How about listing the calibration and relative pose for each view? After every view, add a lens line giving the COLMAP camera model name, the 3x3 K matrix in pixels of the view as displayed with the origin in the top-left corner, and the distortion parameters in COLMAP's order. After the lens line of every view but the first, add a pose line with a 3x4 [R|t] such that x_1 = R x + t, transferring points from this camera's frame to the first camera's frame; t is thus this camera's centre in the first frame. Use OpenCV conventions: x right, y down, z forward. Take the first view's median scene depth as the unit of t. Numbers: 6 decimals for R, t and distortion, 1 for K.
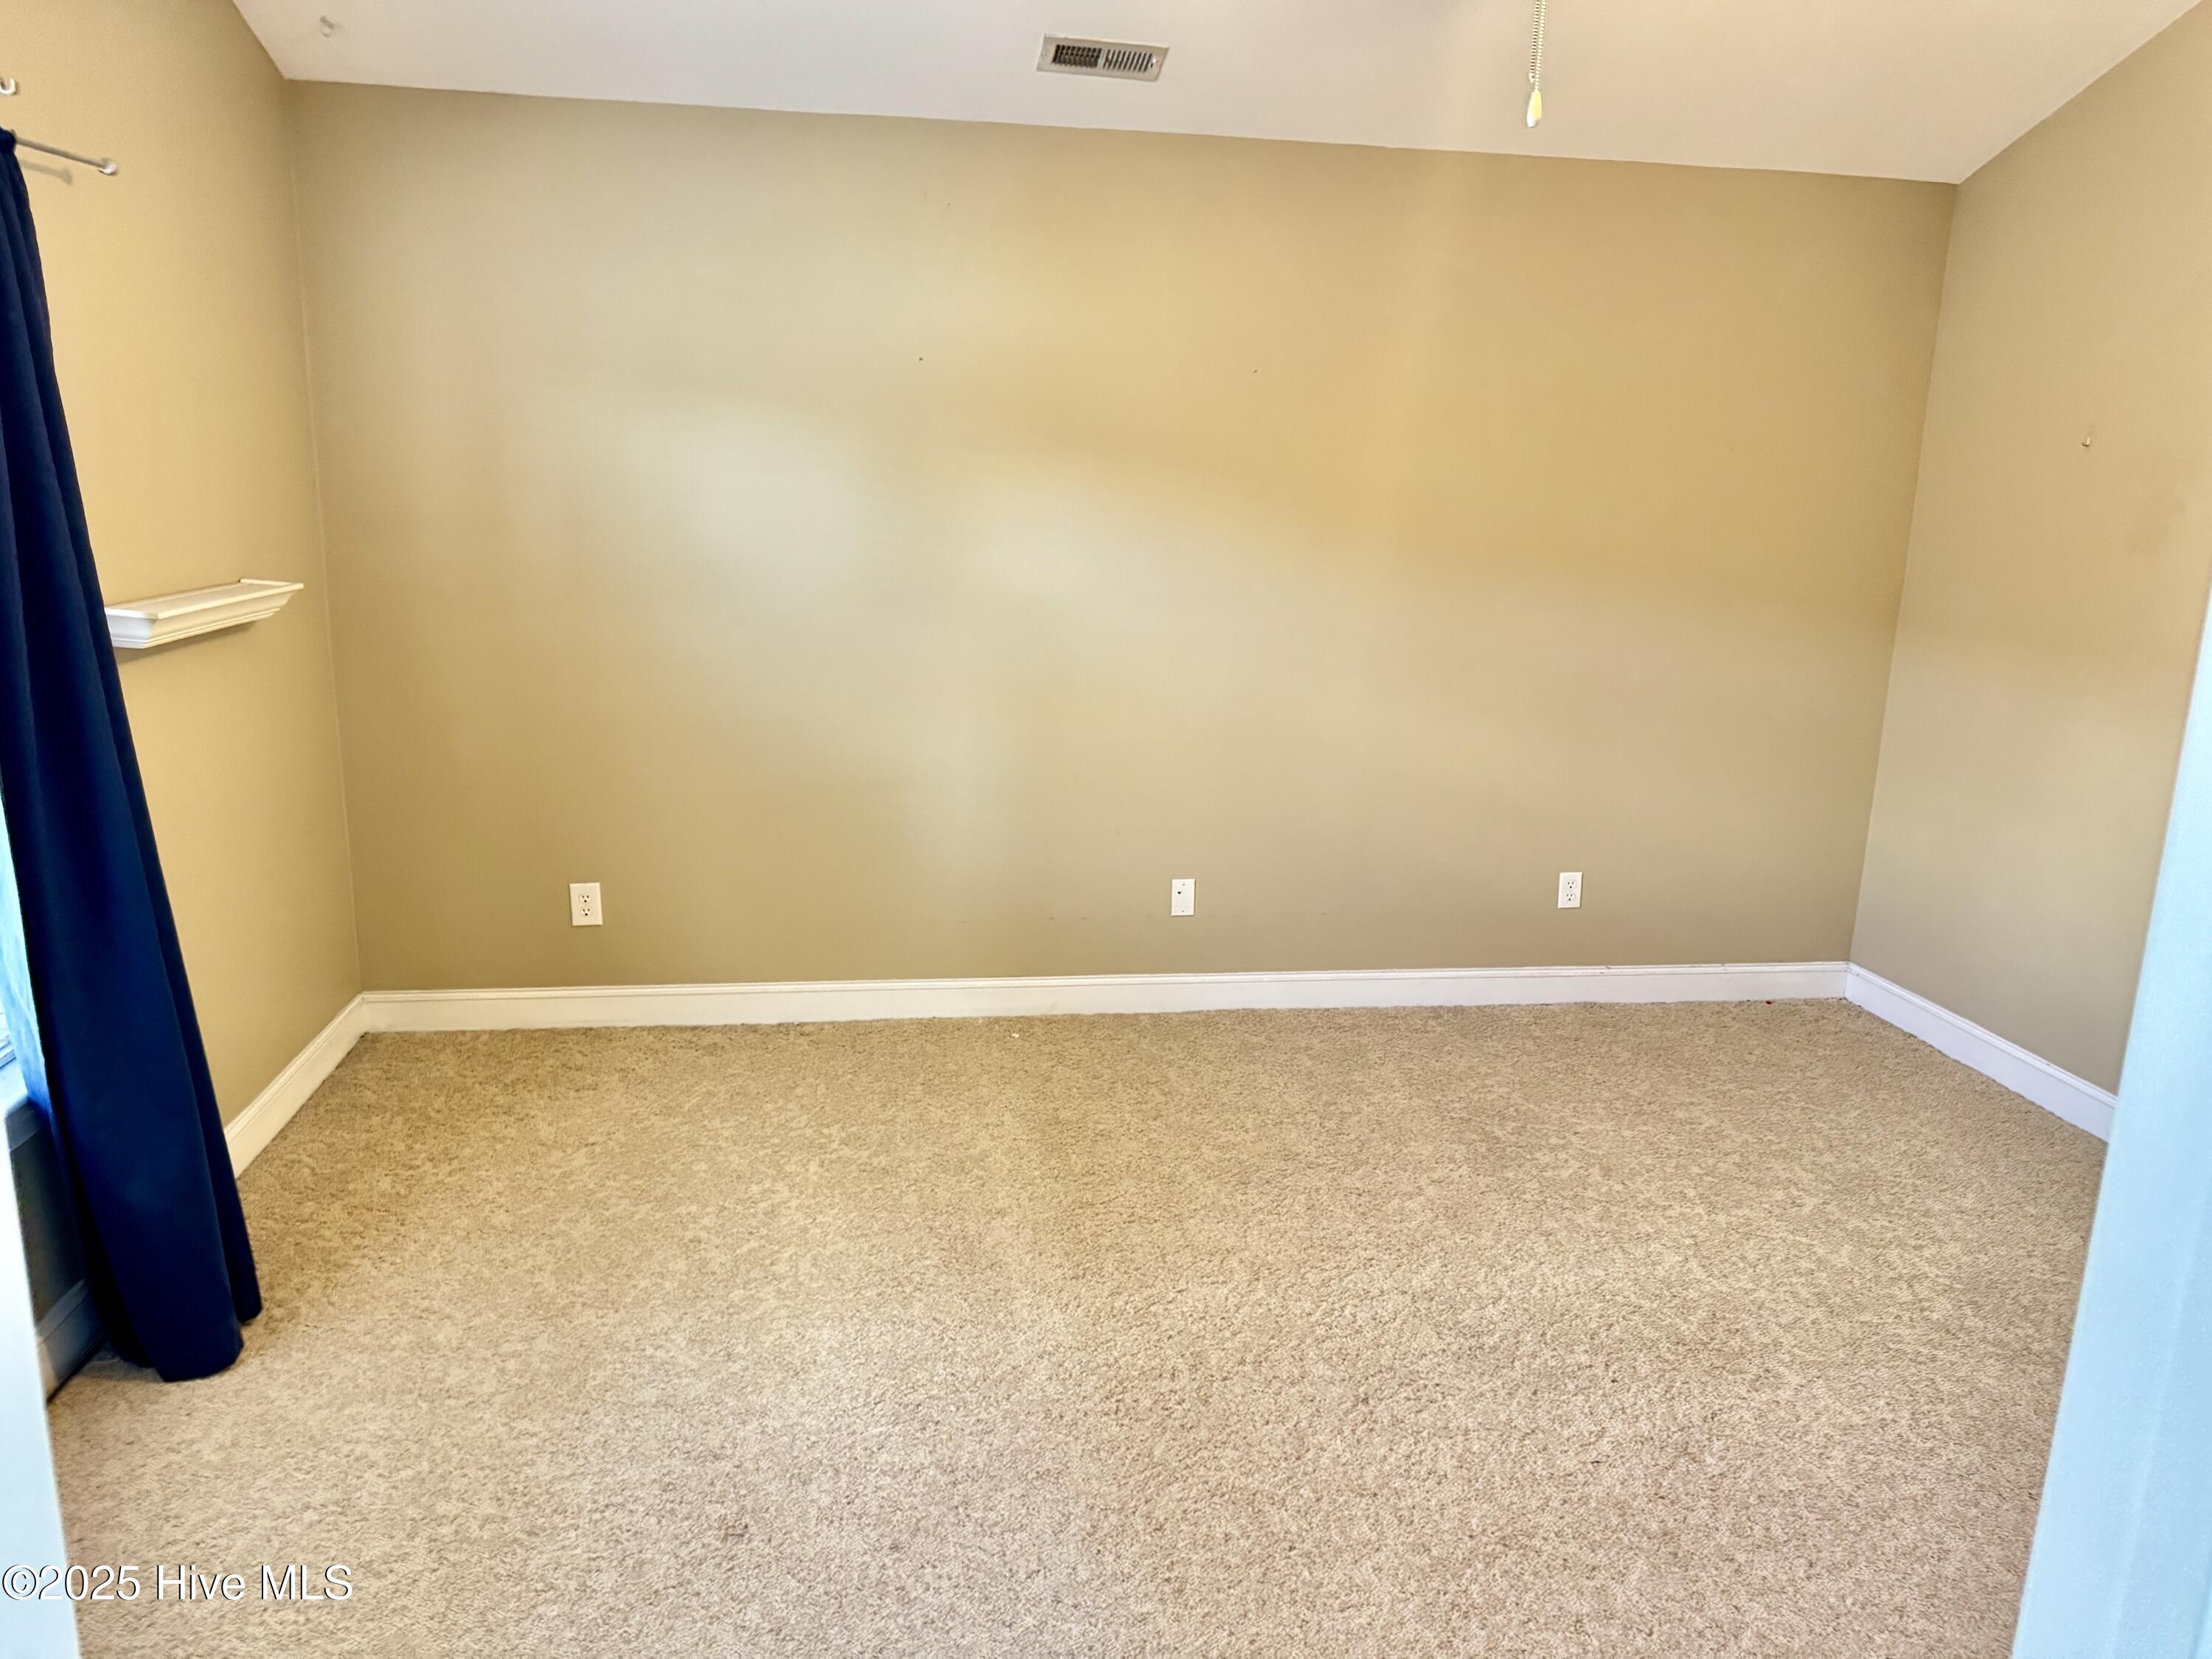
lens RADIAL K [[1547.0, 0, 1106.0], [0, 1547.0, 829.5], [0, 0, 1]] dist [0.069830, -0.122621]
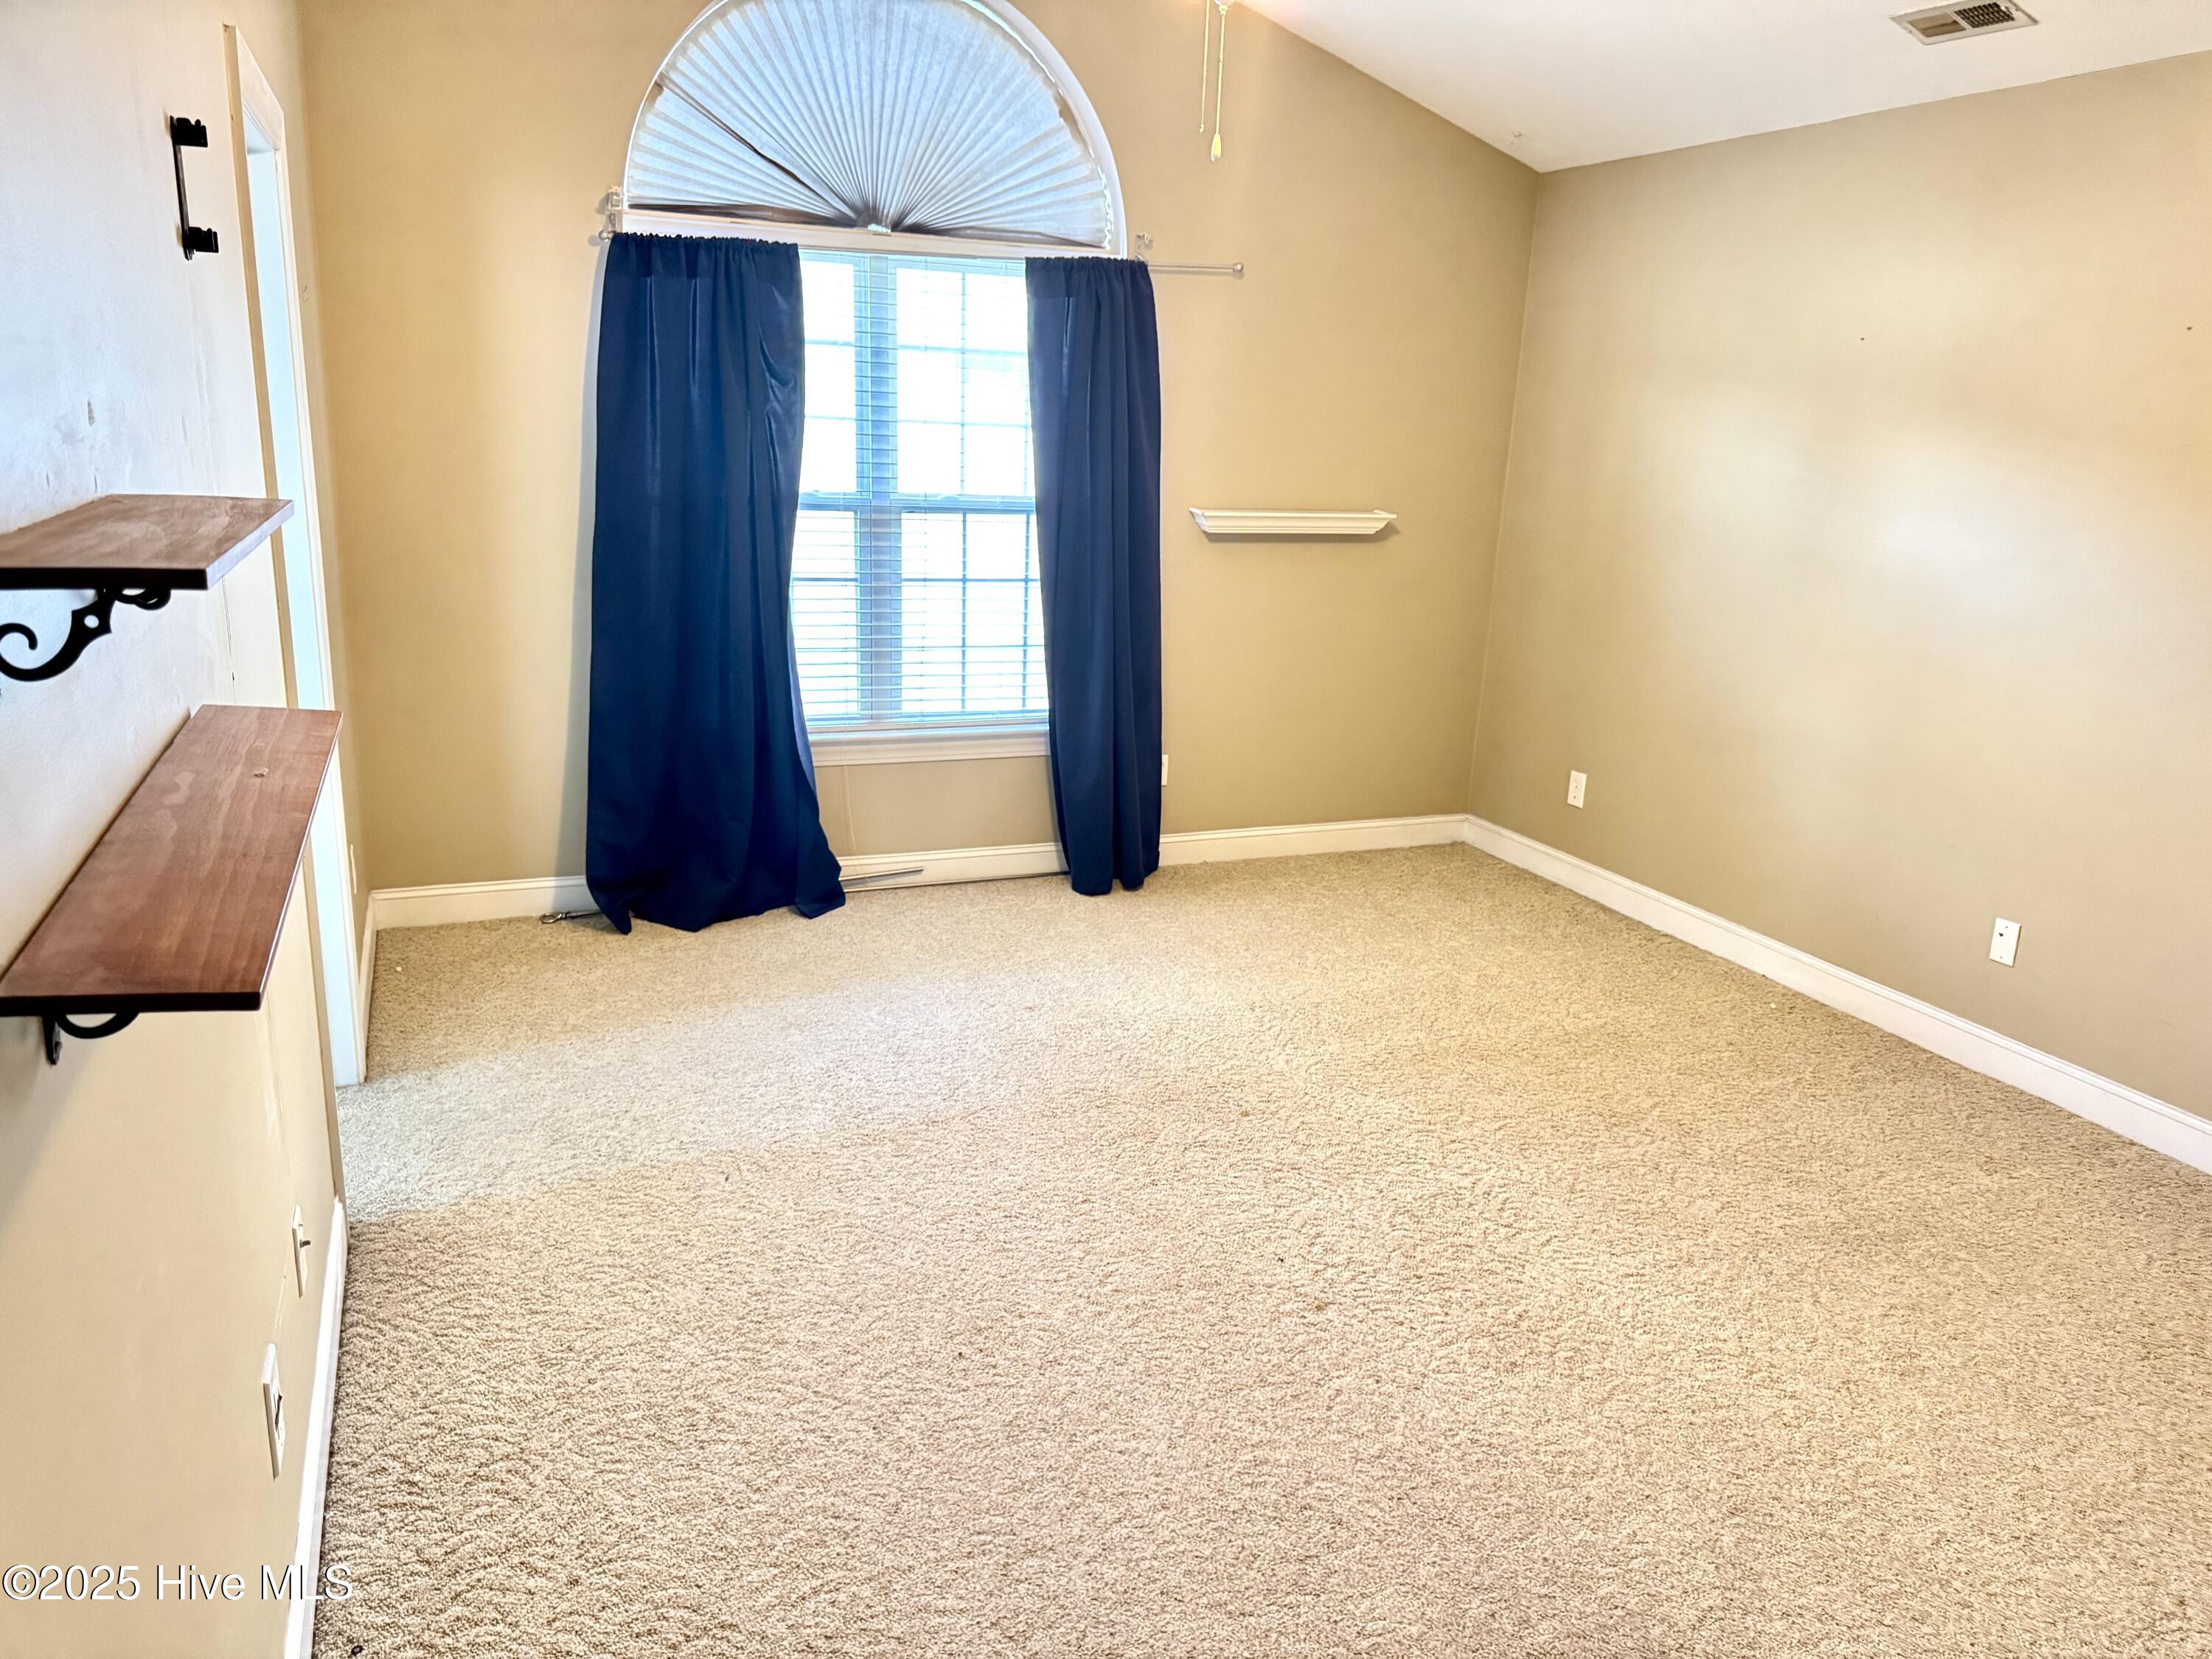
lens RADIAL K [[1547.0, 0, 1106.0], [0, 1547.0, 829.5], [0, 0, 1]] dist [0.069830, -0.122621]
pose [[0.234341, 0.231401, -0.944213, 0.792535], [-0.248531, 0.953243, 0.171932, -0.043882], [0.939849, 0.194375, 0.280894, 0.293414]]
